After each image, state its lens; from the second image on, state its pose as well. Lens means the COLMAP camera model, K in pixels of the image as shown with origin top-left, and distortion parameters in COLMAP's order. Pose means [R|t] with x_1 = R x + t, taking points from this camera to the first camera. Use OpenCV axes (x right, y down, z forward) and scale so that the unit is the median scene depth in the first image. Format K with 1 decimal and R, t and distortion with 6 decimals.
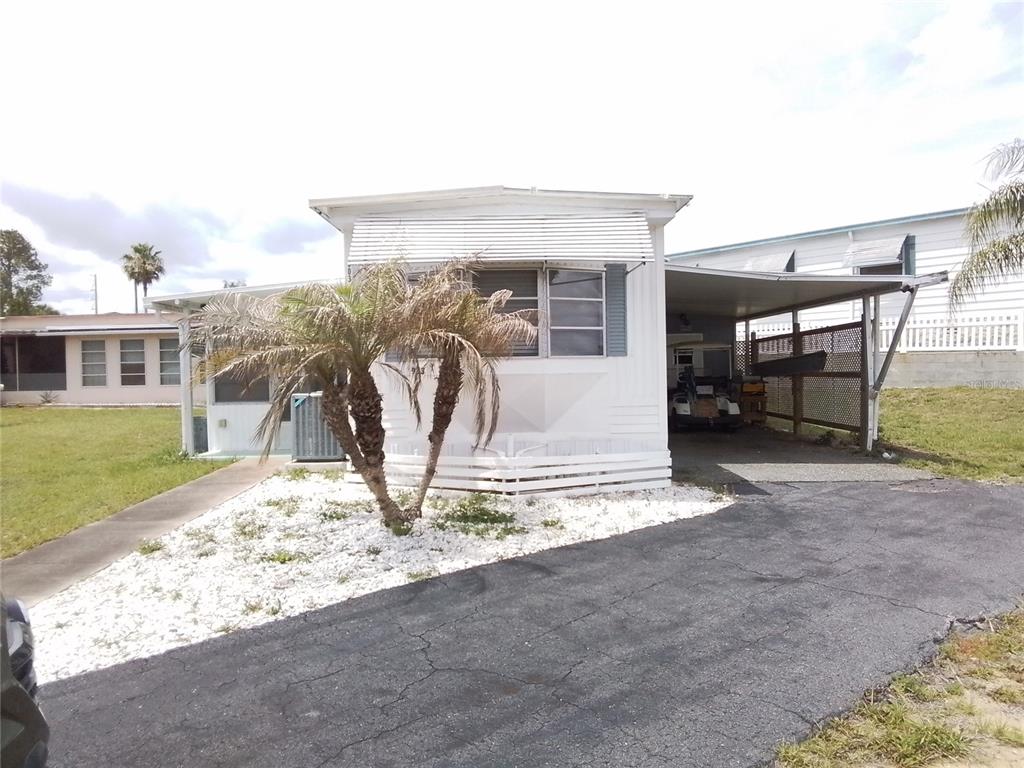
lens RADIAL K [[700.4, 0, 512.0], [0, 700.4, 384.0], [0, 0, 1]] dist [0.009616, 0.003459]
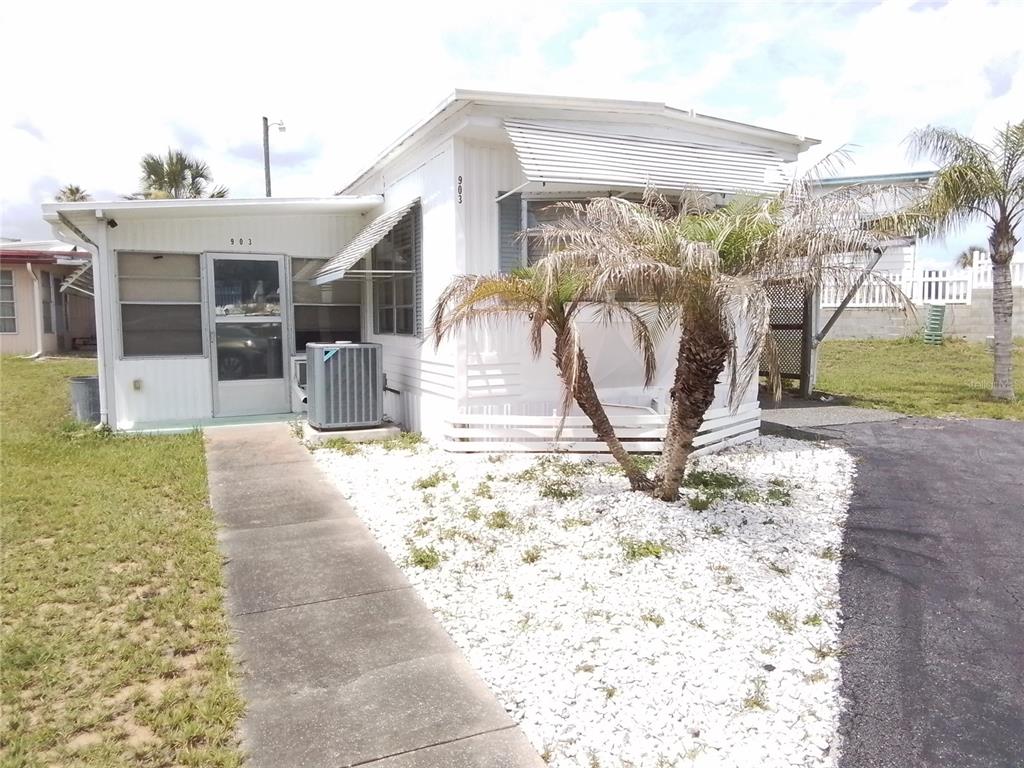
lens RADIAL K [[713.5, 0, 512.0], [0, 713.5, 384.0], [0, 0, 1]] dist [-0.001934, -0.001270]
pose [[0.914635, -0.021409, 0.403713, -0.538709], [-0.005306, 0.997875, 0.064940, 0.007332], [-0.404245, -0.061539, 0.912578, 0.242191]]
